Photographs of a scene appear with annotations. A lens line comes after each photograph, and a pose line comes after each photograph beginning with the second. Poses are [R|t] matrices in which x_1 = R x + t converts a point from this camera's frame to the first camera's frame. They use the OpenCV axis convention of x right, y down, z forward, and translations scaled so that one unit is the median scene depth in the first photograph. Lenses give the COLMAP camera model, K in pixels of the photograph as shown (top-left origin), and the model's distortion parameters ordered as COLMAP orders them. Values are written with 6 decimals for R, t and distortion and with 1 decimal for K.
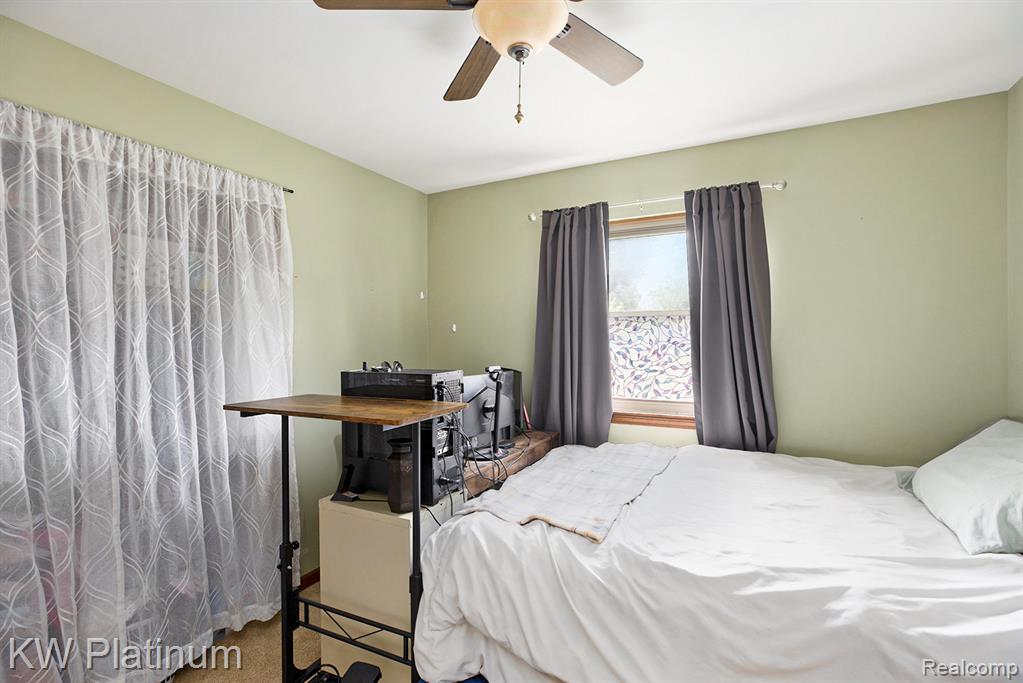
lens RADIAL K [[472.5, 0, 511.0], [0, 472.5, 339.6], [0, 0, 1]] dist [-0.029122, 0.003472]
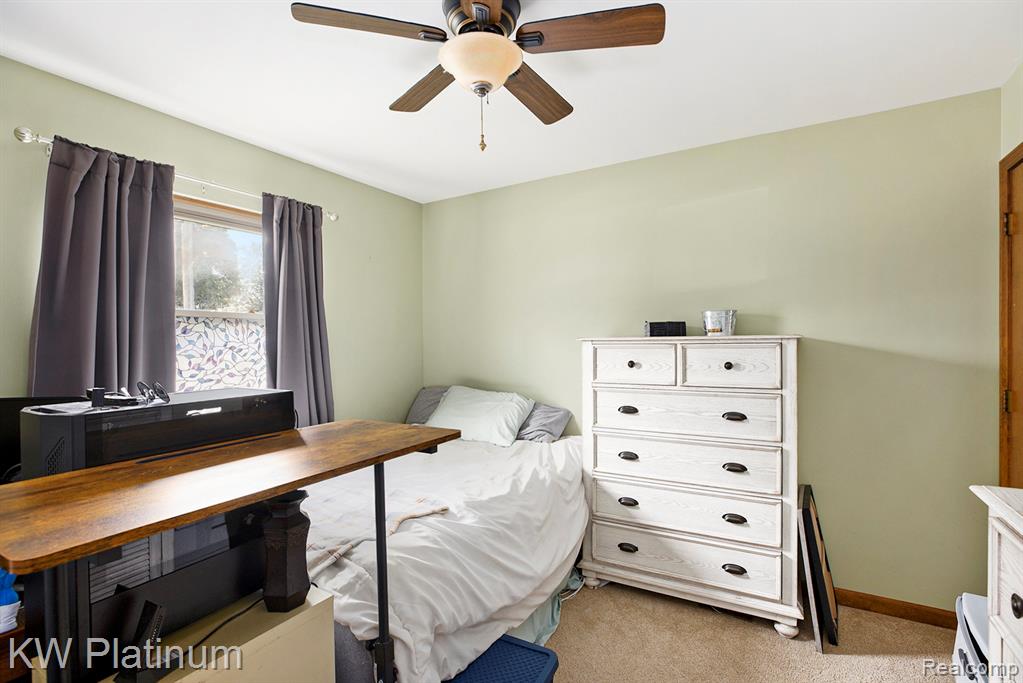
lens RADIAL K [[472.5, 0, 508.2], [0, 472.5, 338.3], [0, 0, 1]] dist [-0.029122, 0.003472]
pose [[0.072776, 0.016349, 0.997214, -0.517496], [0.009923, 0.999804, -0.017115, 0.009187], [-0.997299, 0.011141, 0.072600, 0.392883]]
